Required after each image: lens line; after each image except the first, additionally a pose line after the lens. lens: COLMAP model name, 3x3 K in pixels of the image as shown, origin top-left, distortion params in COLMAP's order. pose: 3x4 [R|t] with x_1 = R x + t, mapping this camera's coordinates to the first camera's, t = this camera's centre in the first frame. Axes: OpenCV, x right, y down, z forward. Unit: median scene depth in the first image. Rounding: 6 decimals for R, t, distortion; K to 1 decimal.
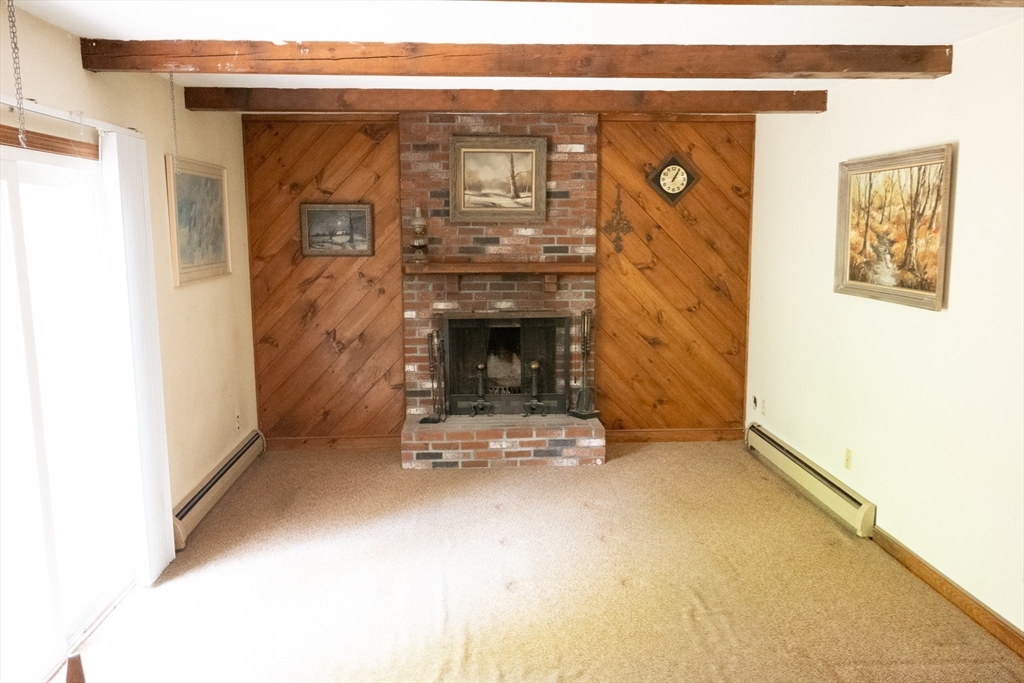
lens RADIAL K [[799.8, 0, 509.1], [0, 799.8, 344.8], [0, 0, 1]] dist [-0.007443, -0.001542]
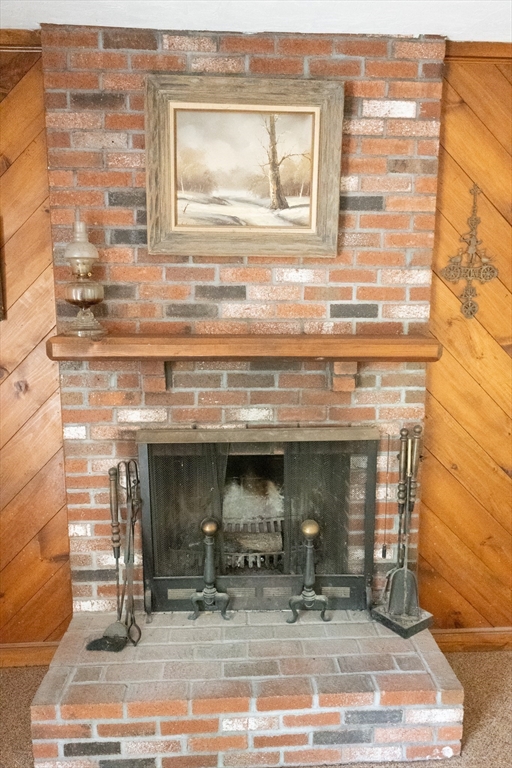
lens RADIAL K [[559.2, 0, 258.7], [0, 559.2, 383.6], [0, 0, 1]] dist [0.002199, -0.001383]
pose [[0.999964, 0.008000, 0.002837, -0.004612], [-0.008045, 0.999837, 0.016156, -0.077296], [-0.002708, -0.016178, 0.999865, 0.637564]]
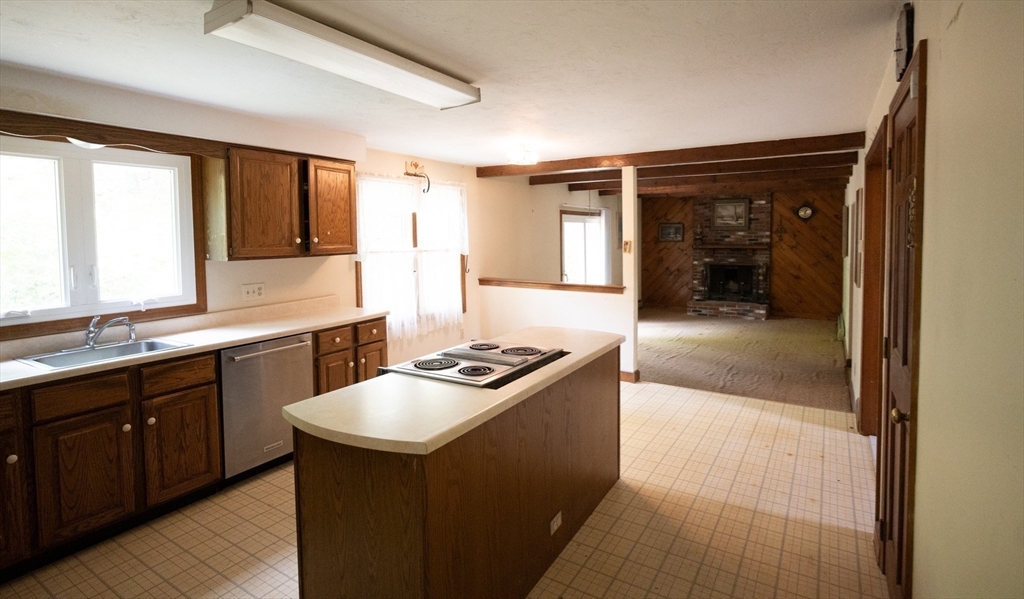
lens RADIAL K [[505.5, 0, 513.9], [0, 505.5, 257.4], [0, 0, 1]] dist [0.003718, 0.000552]
pose [[0.816380, 0.024839, -0.576981, 0.382694], [-0.080270, 0.994257, -0.070773, 0.121875], [0.571909, 0.104092, 0.813686, -0.818224]]
